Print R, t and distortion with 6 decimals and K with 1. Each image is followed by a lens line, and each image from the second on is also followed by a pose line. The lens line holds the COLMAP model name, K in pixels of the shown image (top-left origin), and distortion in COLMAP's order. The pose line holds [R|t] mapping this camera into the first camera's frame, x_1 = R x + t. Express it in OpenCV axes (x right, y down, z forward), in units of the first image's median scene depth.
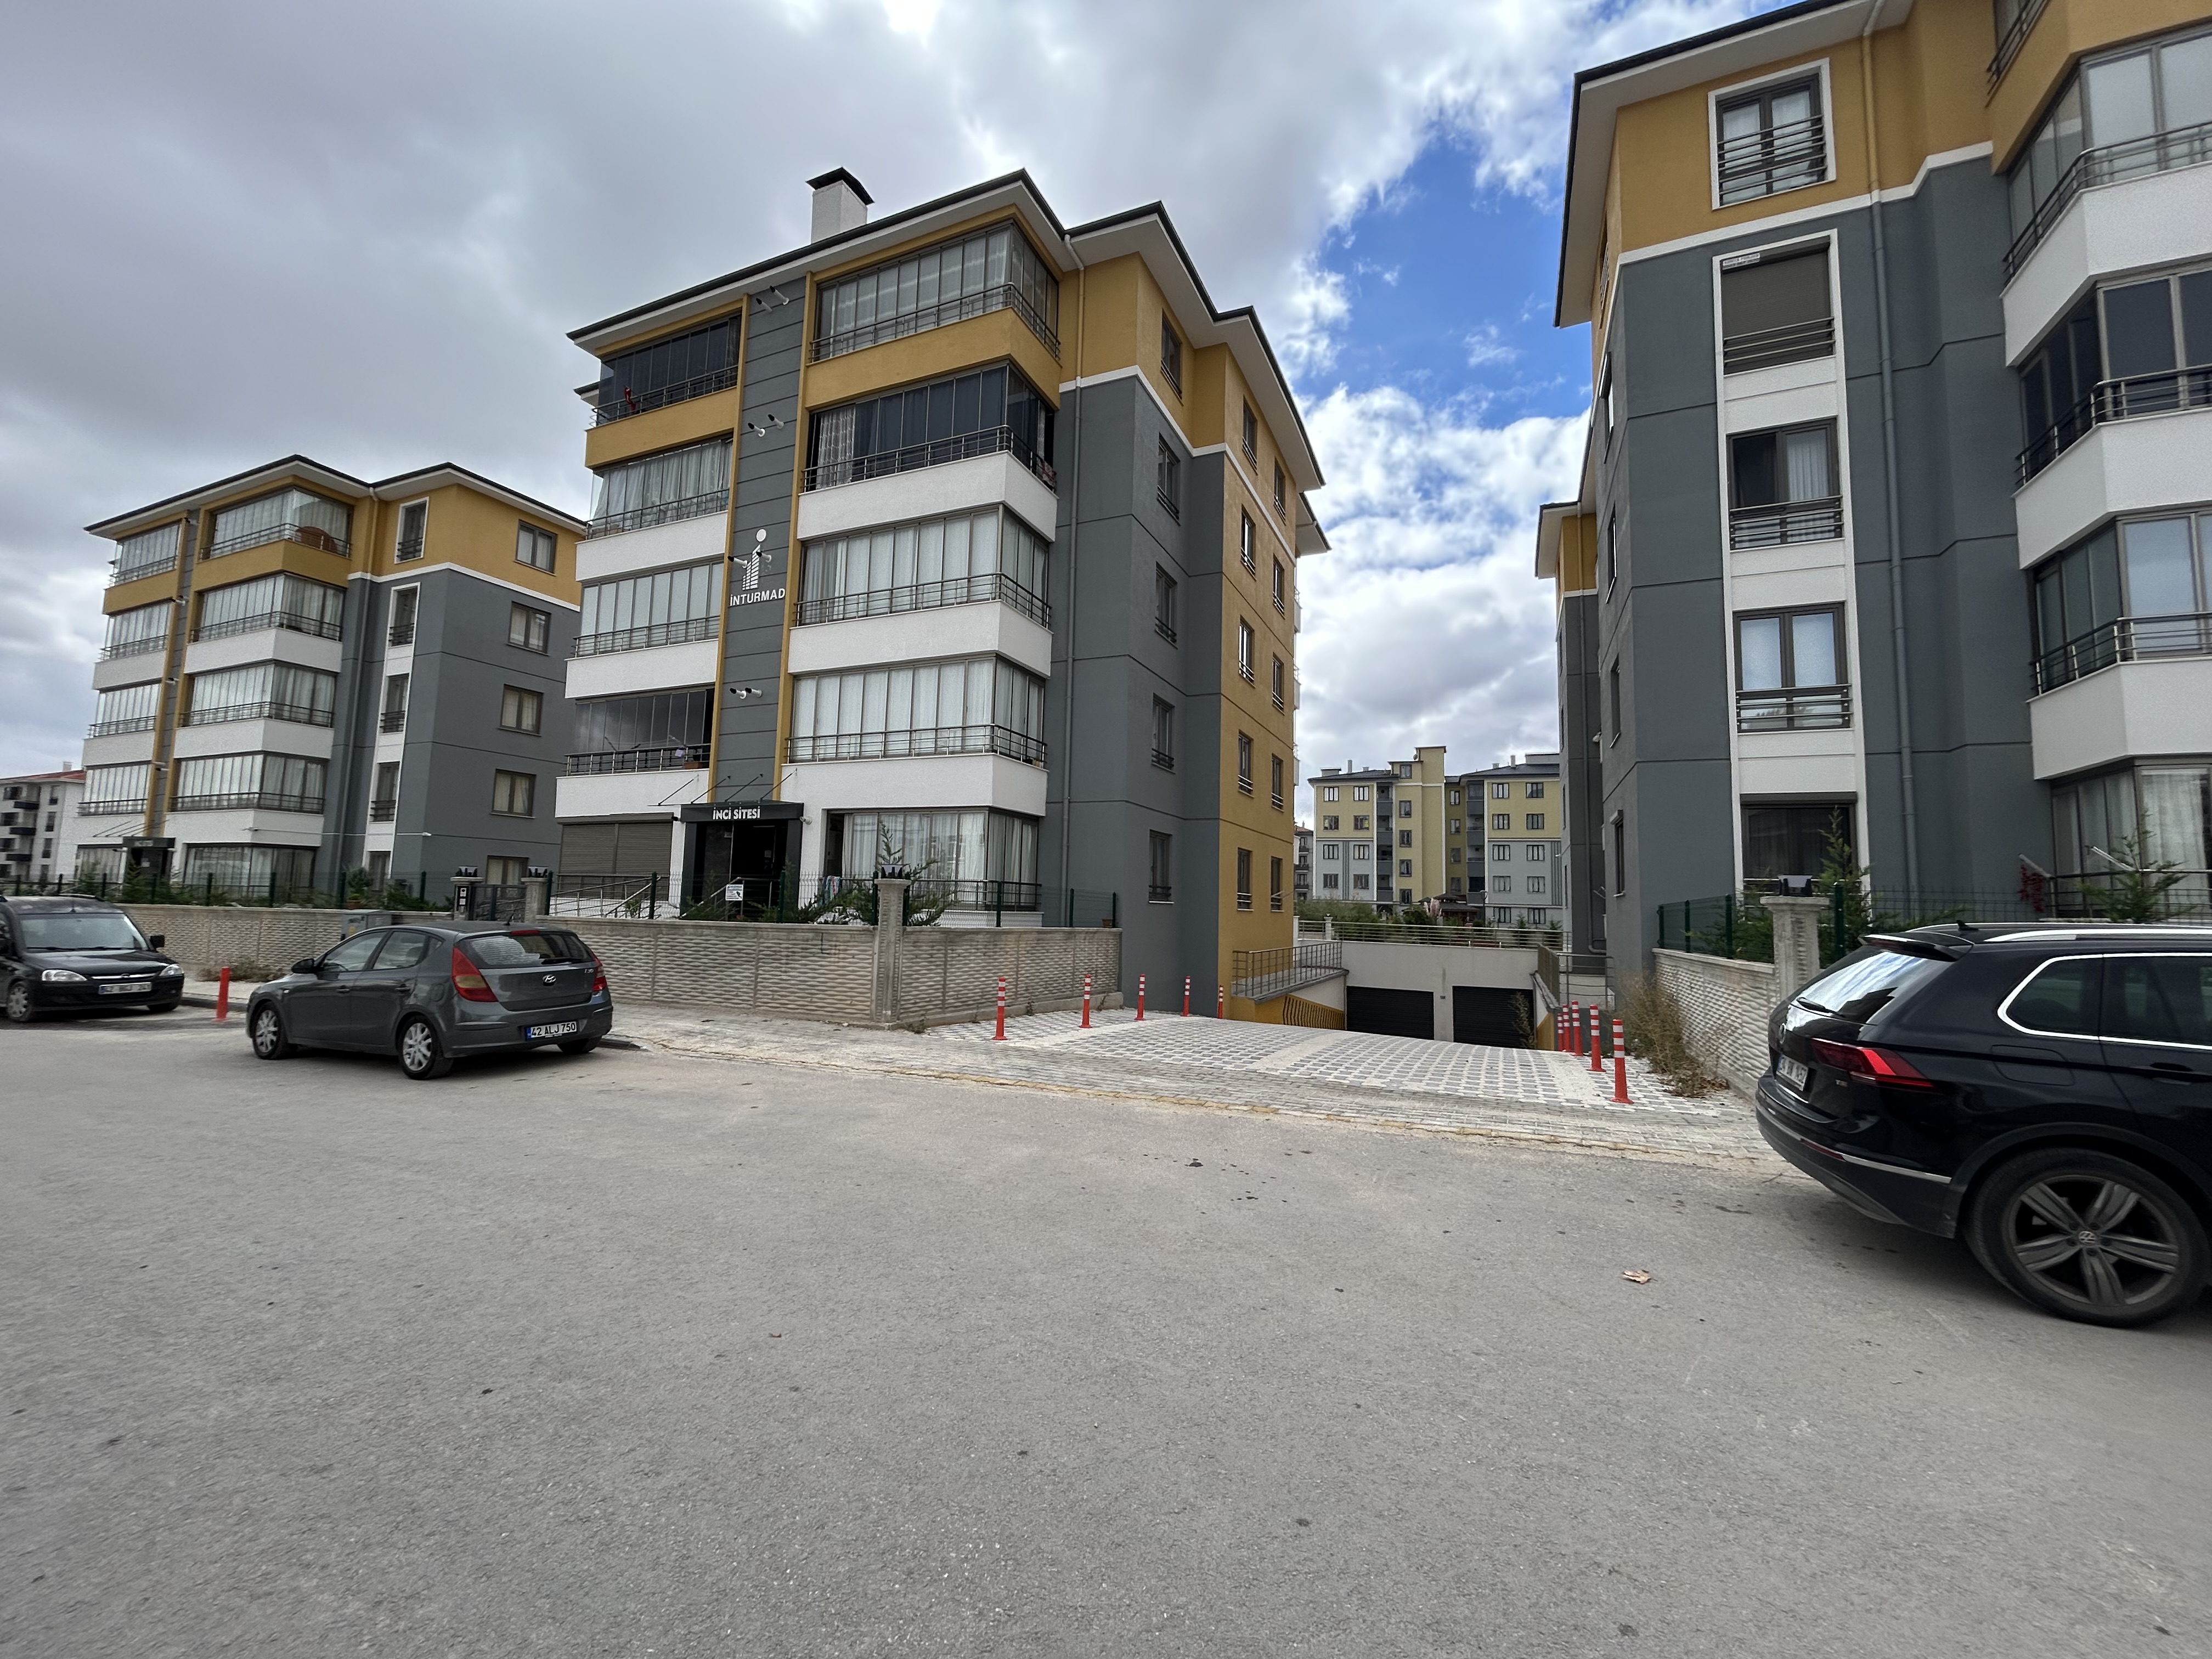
lens RADIAL K [[887.6, 0, 1101.5], [0, 887.6, 836.2], [0, 0, 1]] dist [-0.003701, 0.001861]
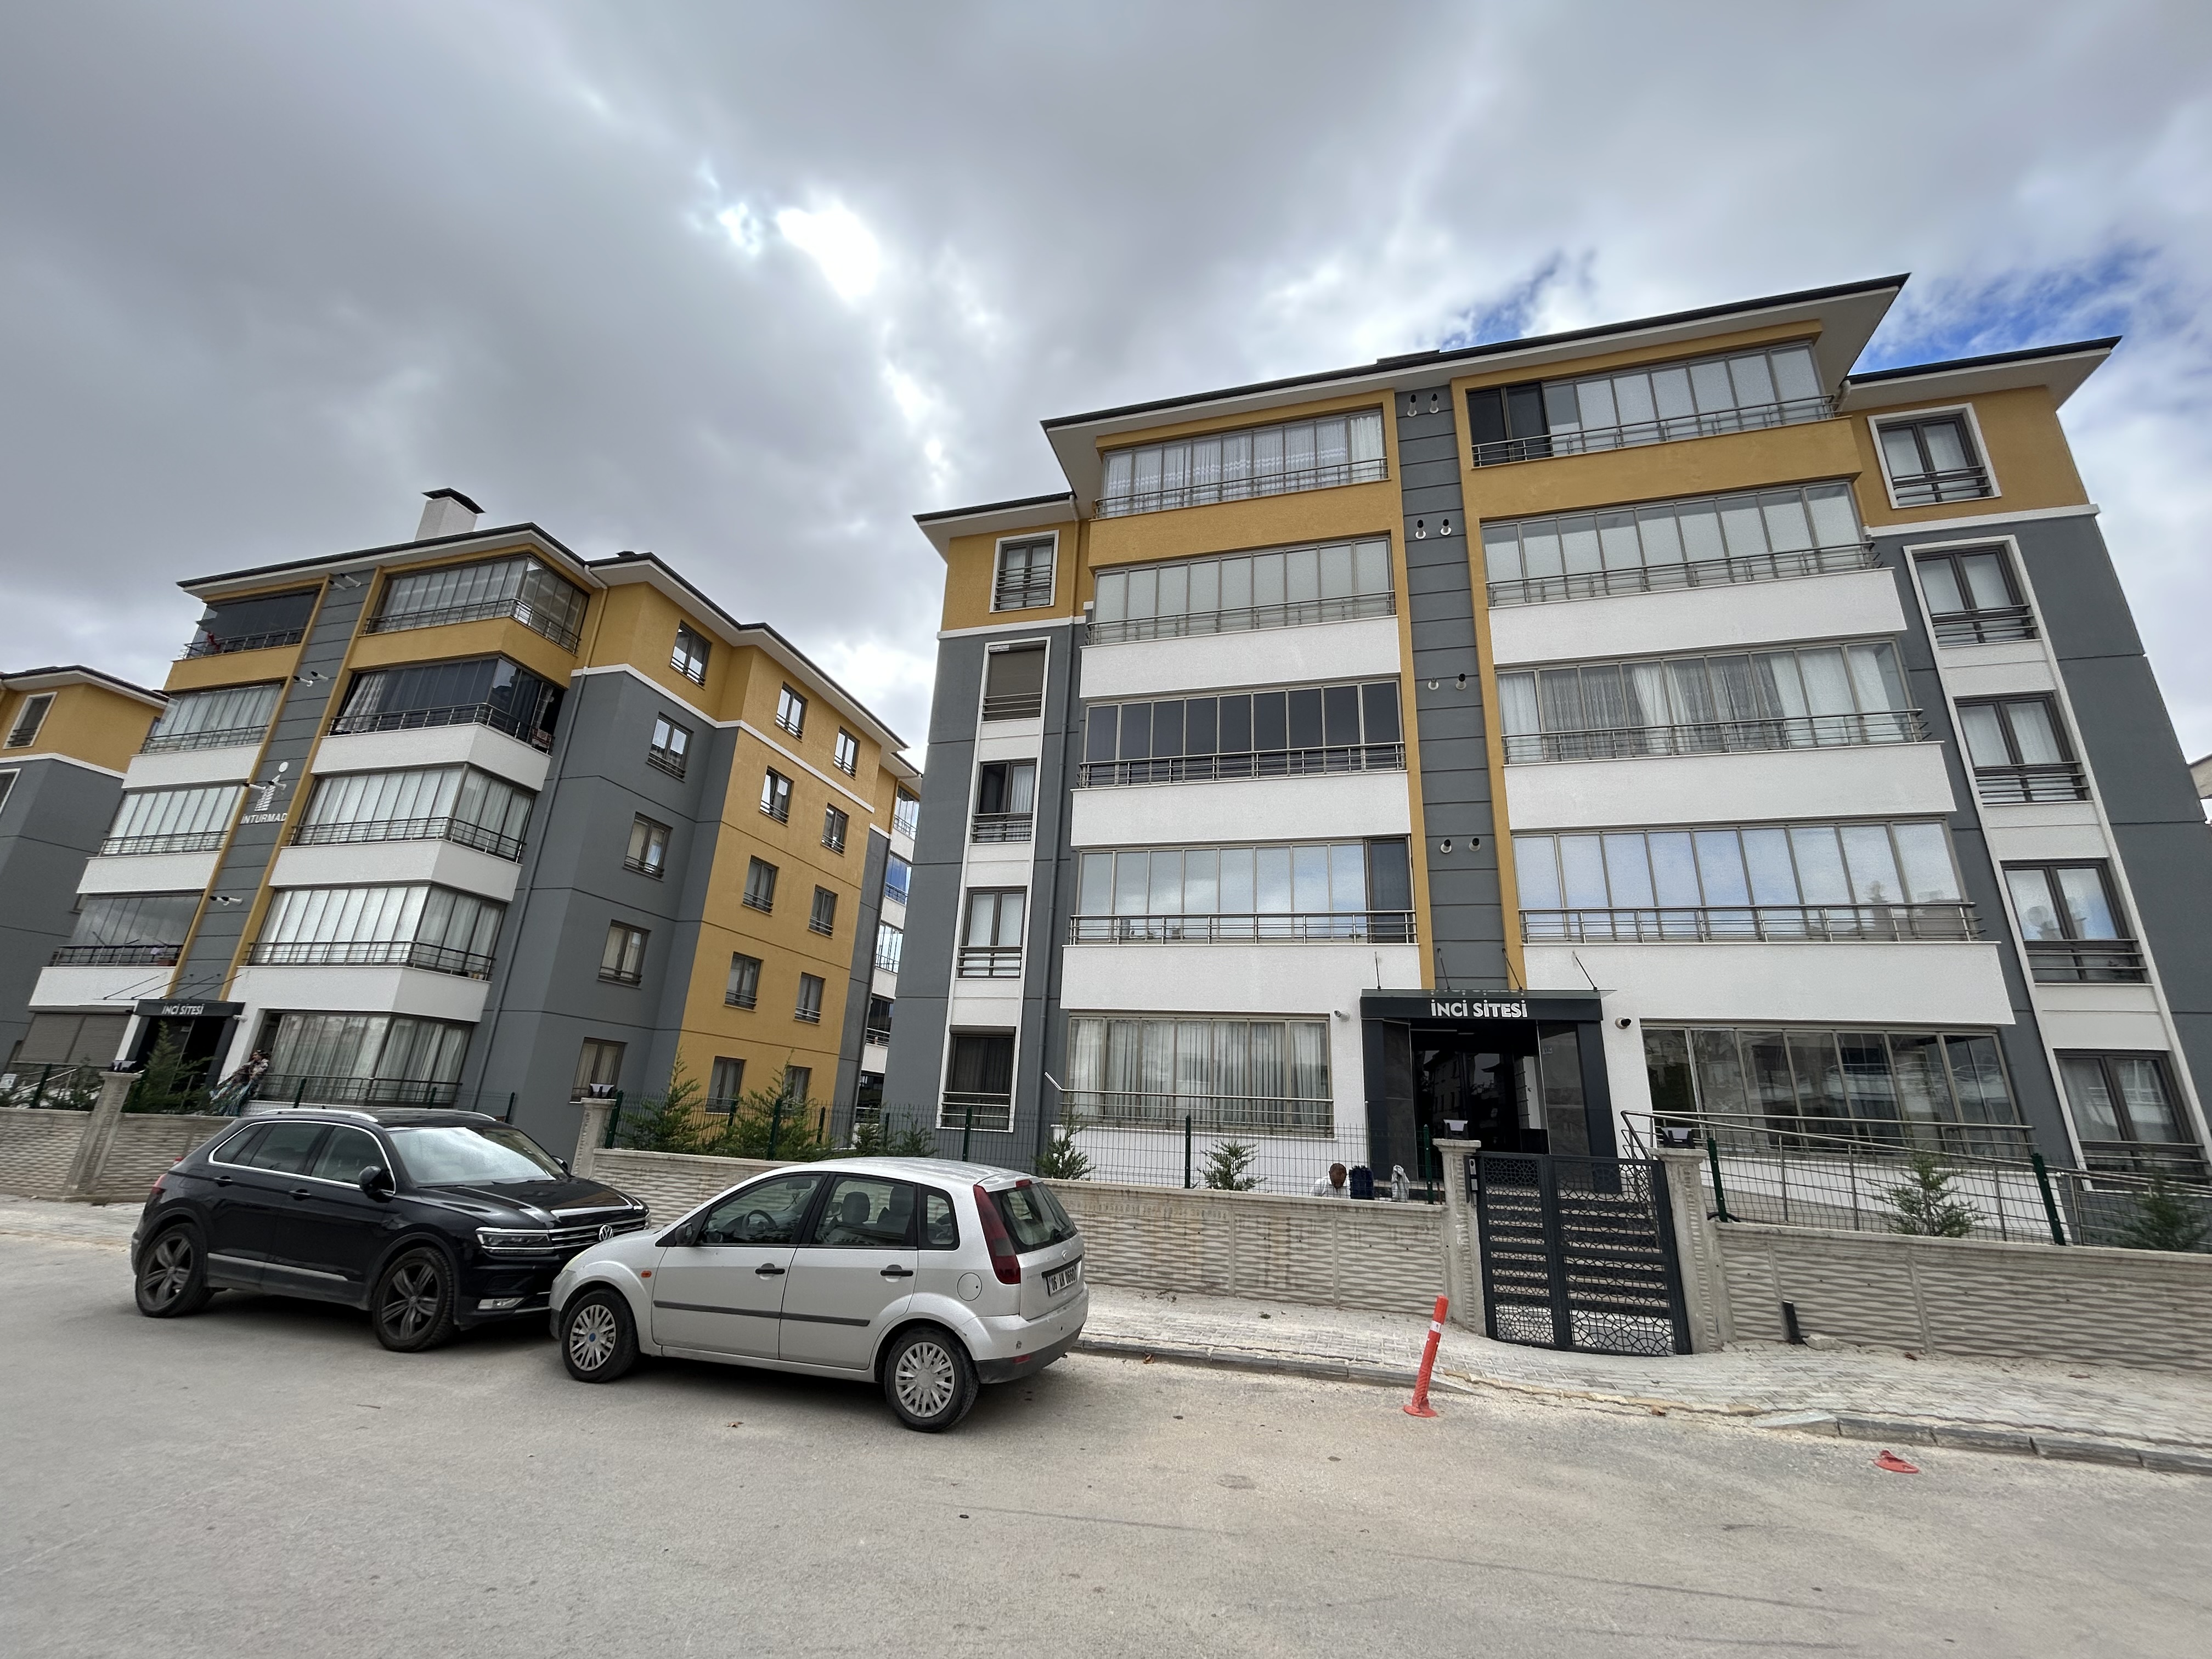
lens RADIAL K [[887.6, 0, 1098.1], [0, 887.6, 827.8], [0, 0, 1]] dist [-0.003701, 0.001861]
pose [[0.988283, 0.066960, 0.137161, 0.489824], [-0.032065, 0.969663, -0.242333, -0.013282], [-0.149227, 0.235095, 0.960449, -0.241816]]
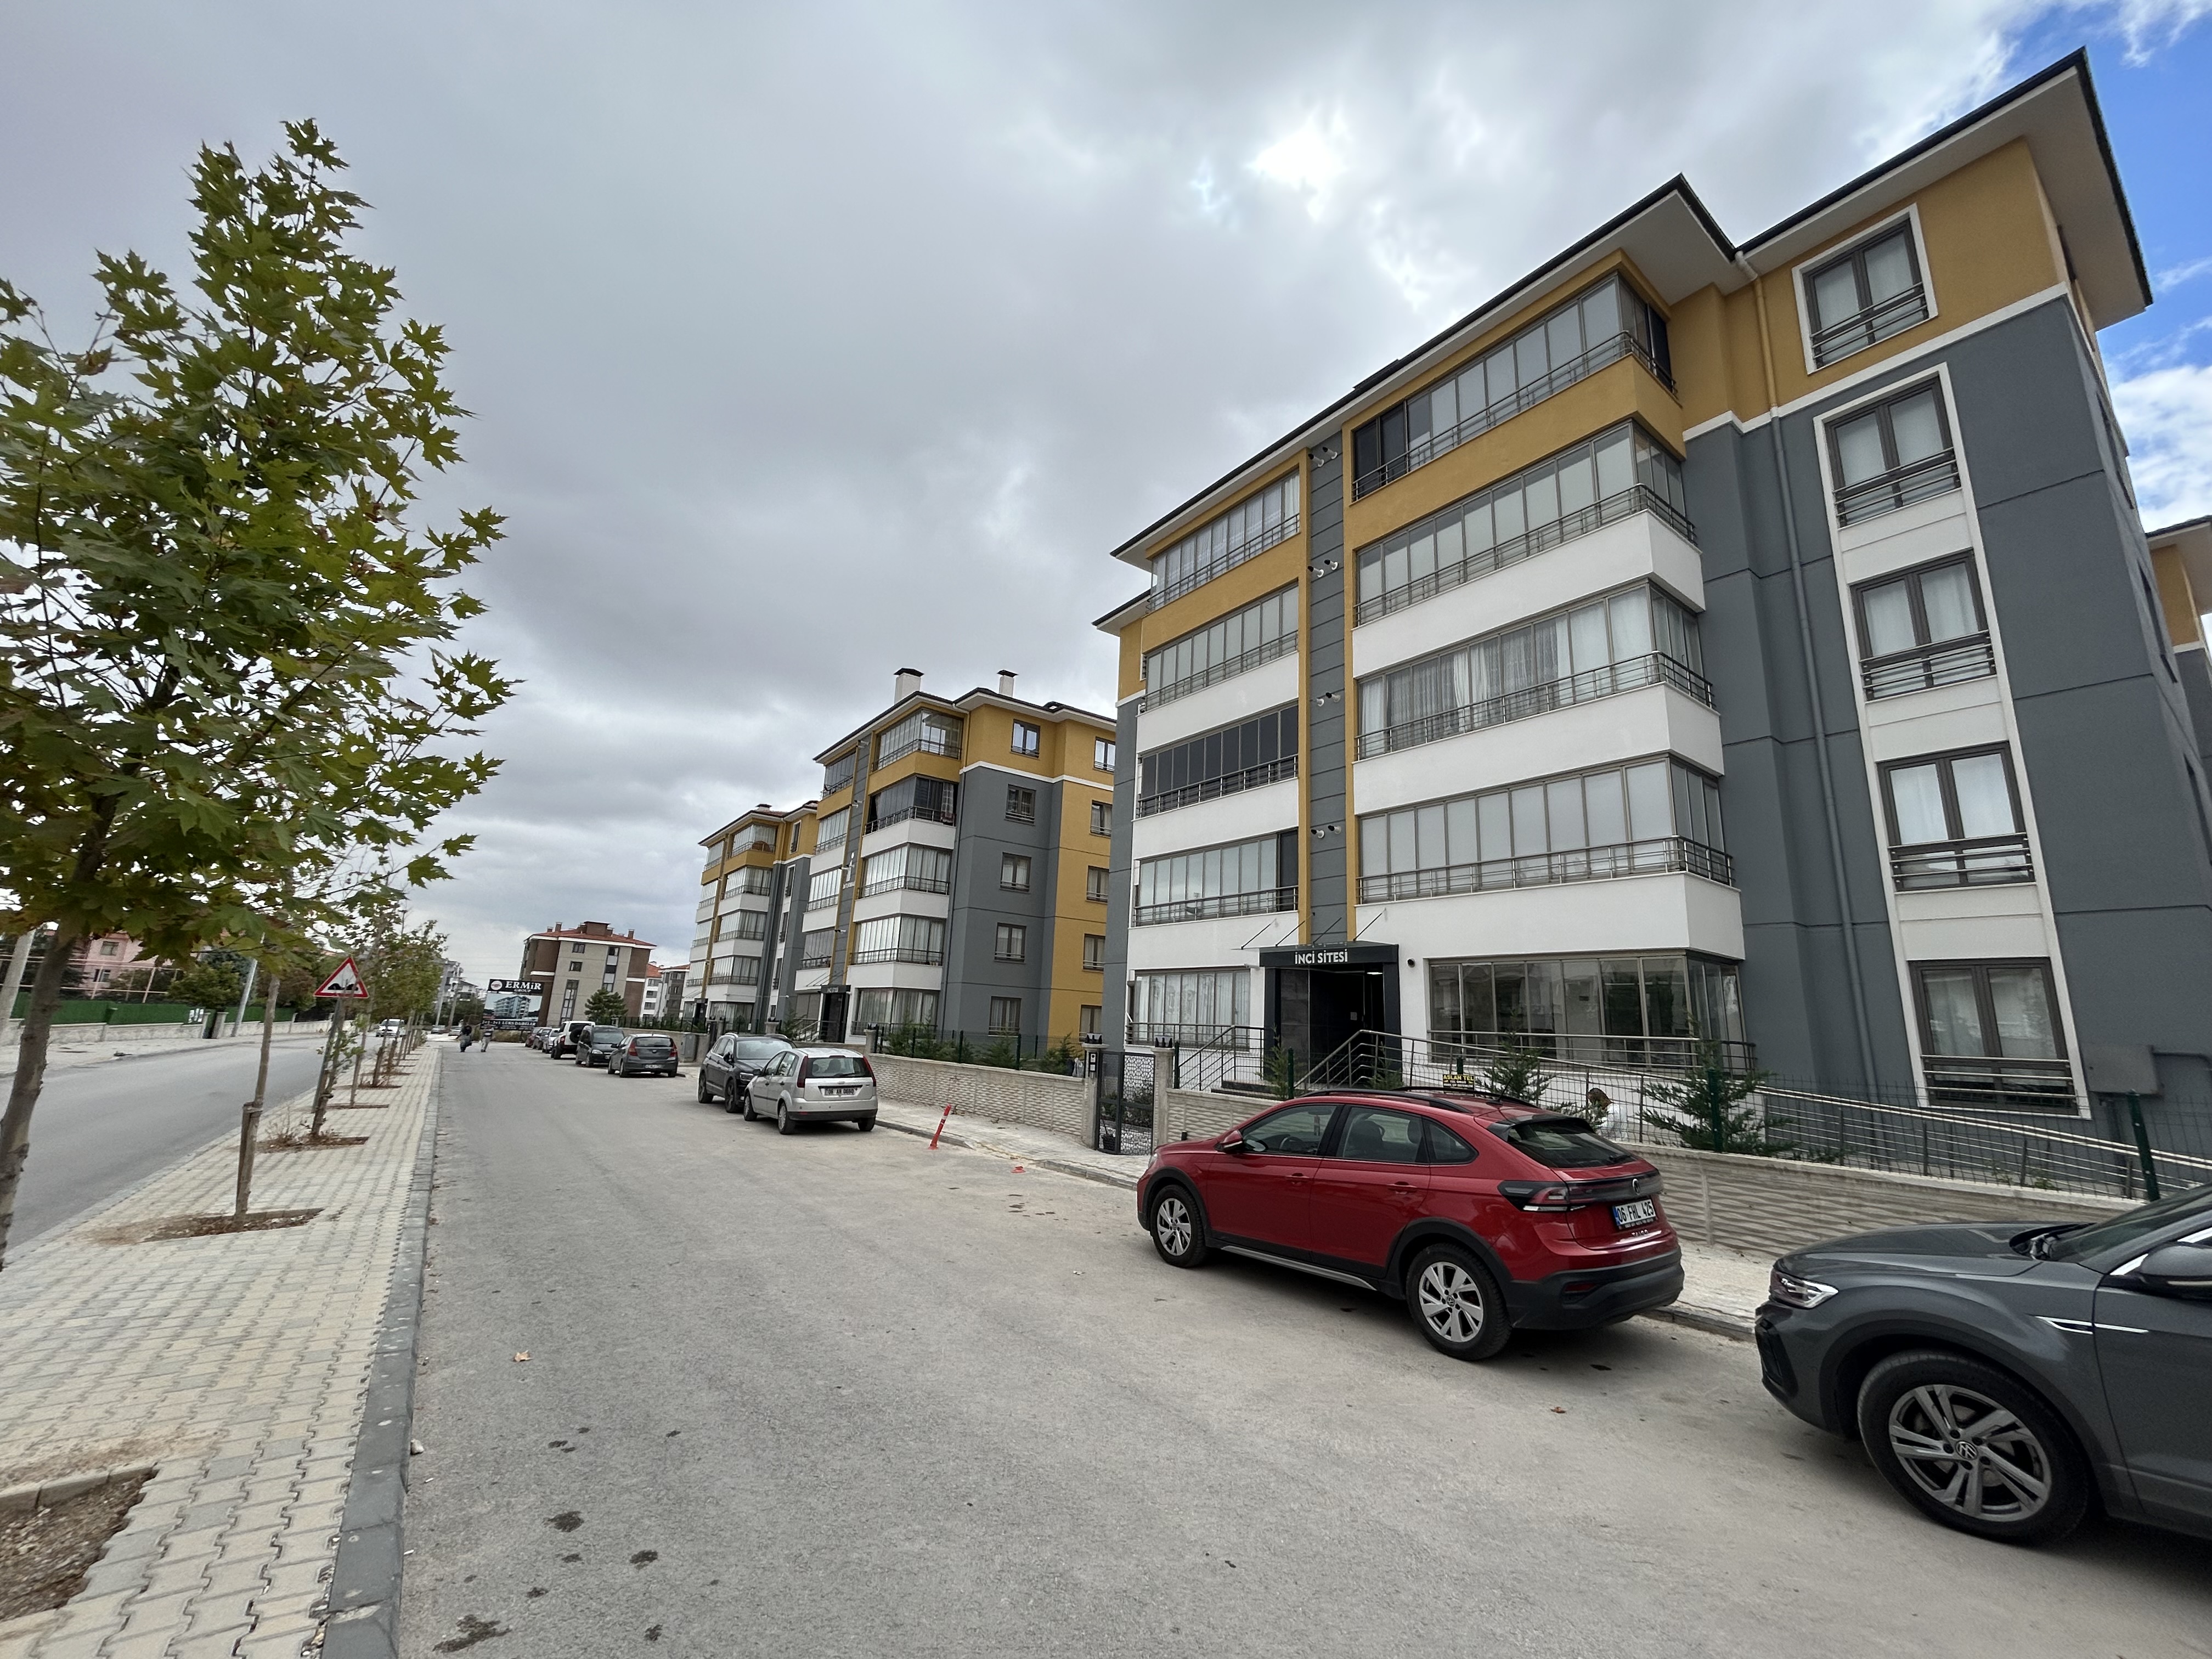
lens RADIAL K [[887.6, 0, 1108.6], [0, 887.6, 831.2], [0, 0, 1]] dist [-0.003701, 0.001861]
pose [[0.871315, -0.093473, -0.481739, 1.107342], [0.011099, 0.985194, -0.171084, -0.026182], [0.490598, 0.143721, 0.859452, -0.495384]]
